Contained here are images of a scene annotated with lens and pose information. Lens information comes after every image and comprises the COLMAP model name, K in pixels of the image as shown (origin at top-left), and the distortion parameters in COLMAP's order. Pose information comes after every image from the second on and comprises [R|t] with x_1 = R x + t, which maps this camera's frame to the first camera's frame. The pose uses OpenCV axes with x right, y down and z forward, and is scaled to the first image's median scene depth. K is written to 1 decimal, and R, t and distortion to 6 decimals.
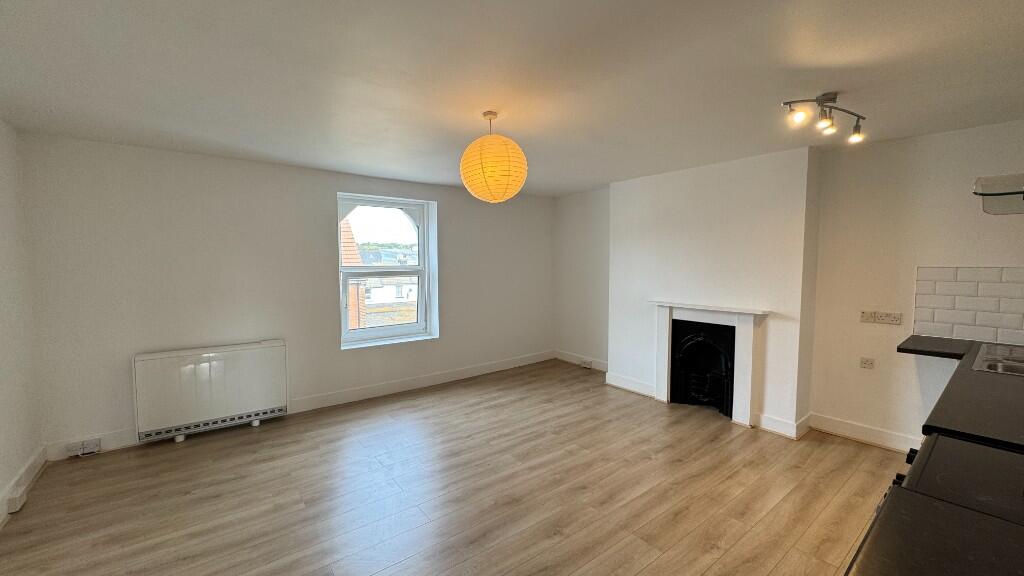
lens RADIAL K [[405.8, 0, 512.0], [0, 405.8, 288.0], [0, 0, 1]] dist [-0.000855, -0.000188]
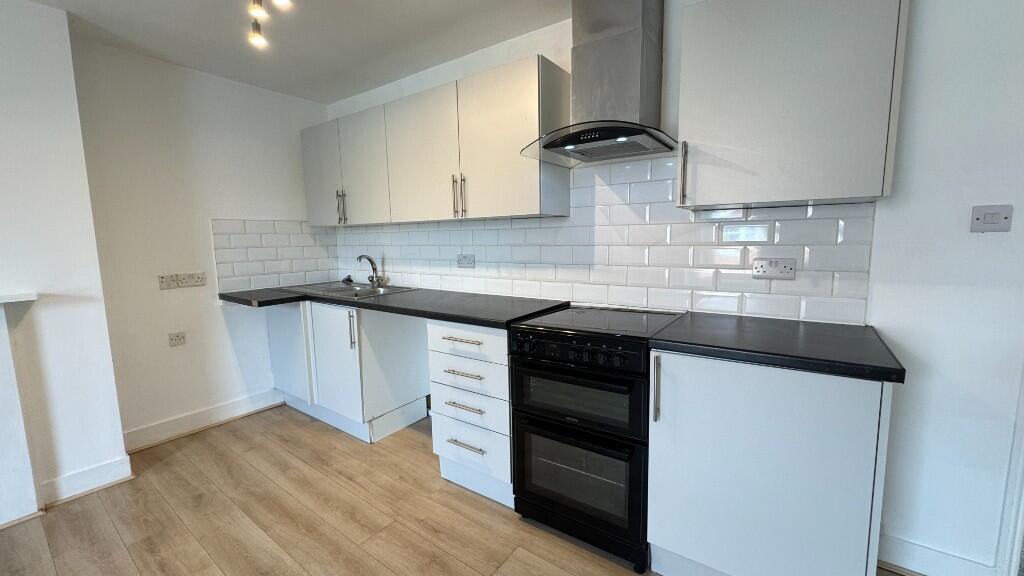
lens RADIAL K [[405.8, 0, 512.0], [0, 405.8, 288.0], [0, 0, 1]] dist [-0.000855, -0.000188]
pose [[-0.272616, -0.108687, 0.955964, -0.067976], [0.079897, 0.987610, 0.135070, 0.028686], [-0.958800, 0.113201, -0.260554, 0.548189]]
